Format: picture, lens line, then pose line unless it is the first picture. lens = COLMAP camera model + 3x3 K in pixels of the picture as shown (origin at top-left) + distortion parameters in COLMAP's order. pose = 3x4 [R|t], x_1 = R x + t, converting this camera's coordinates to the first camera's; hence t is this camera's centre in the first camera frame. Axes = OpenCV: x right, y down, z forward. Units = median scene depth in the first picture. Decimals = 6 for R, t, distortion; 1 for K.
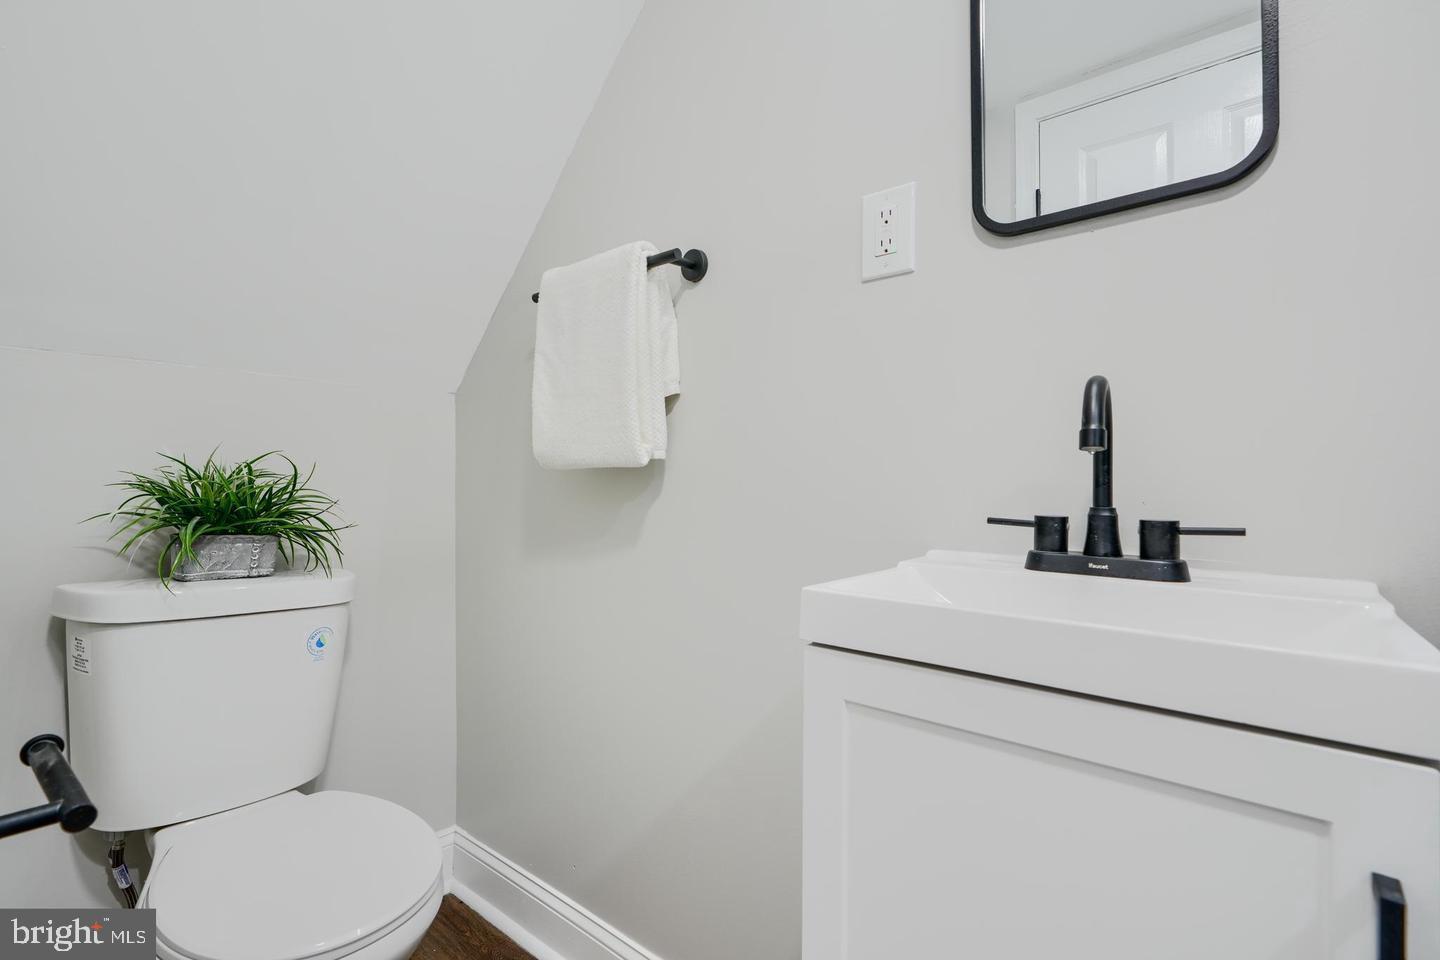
lens RADIAL K [[643.0, 0, 715.1], [0, 643.0, 478.1], [0, 0, 1]] dist [-0.002933, 0.000997]
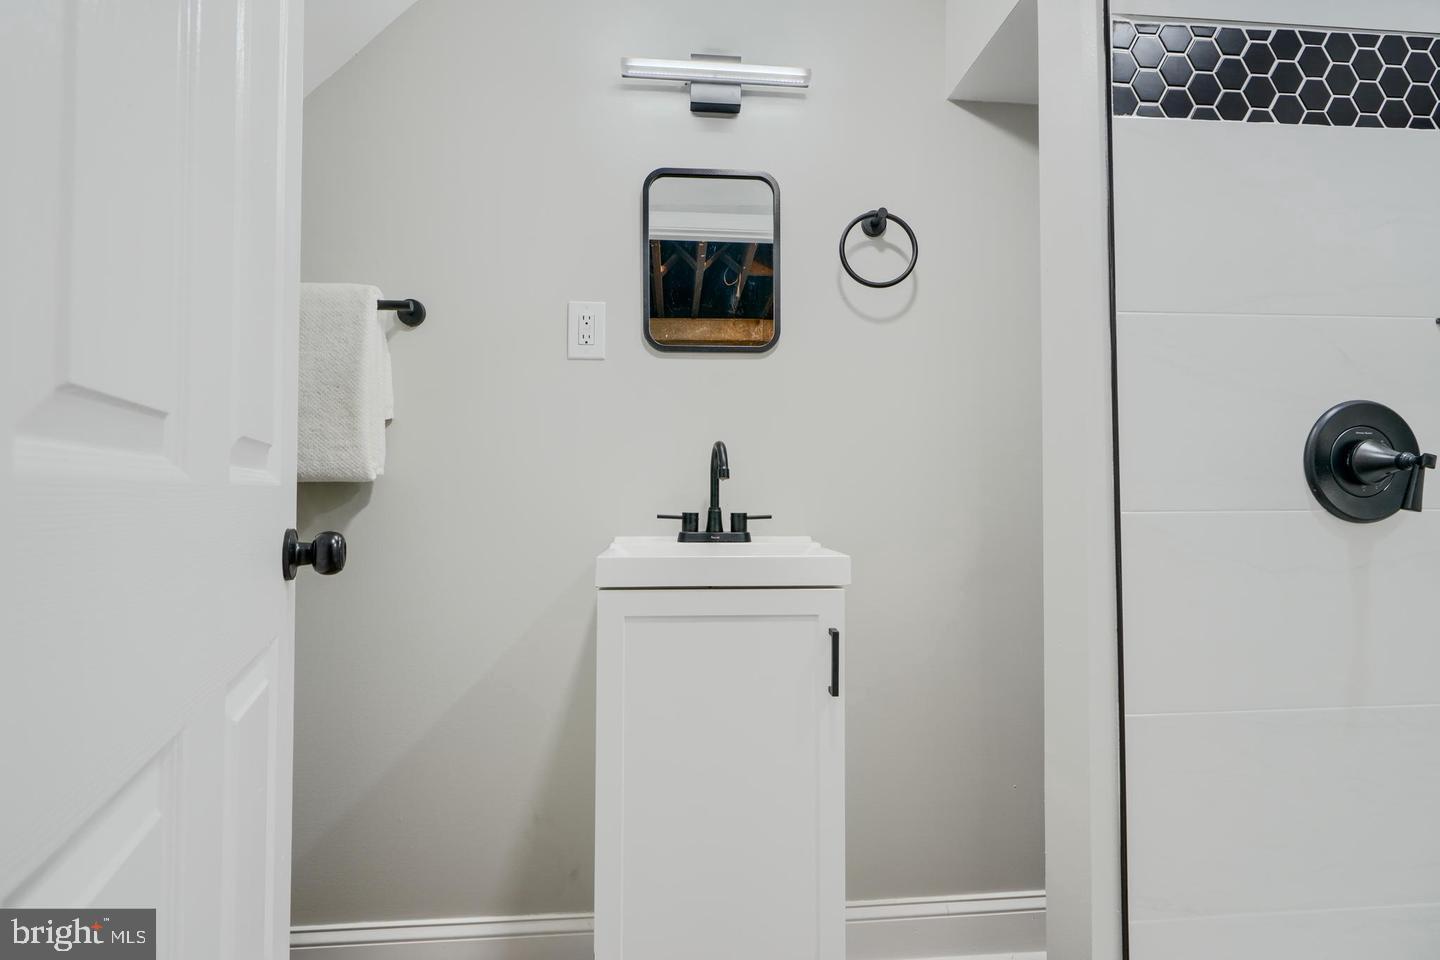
lens RADIAL K [[643.0, 0, 719.5], [0, 643.0, 487.6], [0, 0, 1]] dist [-0.002933, 0.000997]
pose [[0.722463, -0.000609, 0.691409, -0.722024], [-0.002220, 0.999992, 0.003201, -0.020331], [-0.691406, -0.003847, 0.722456, -0.410687]]
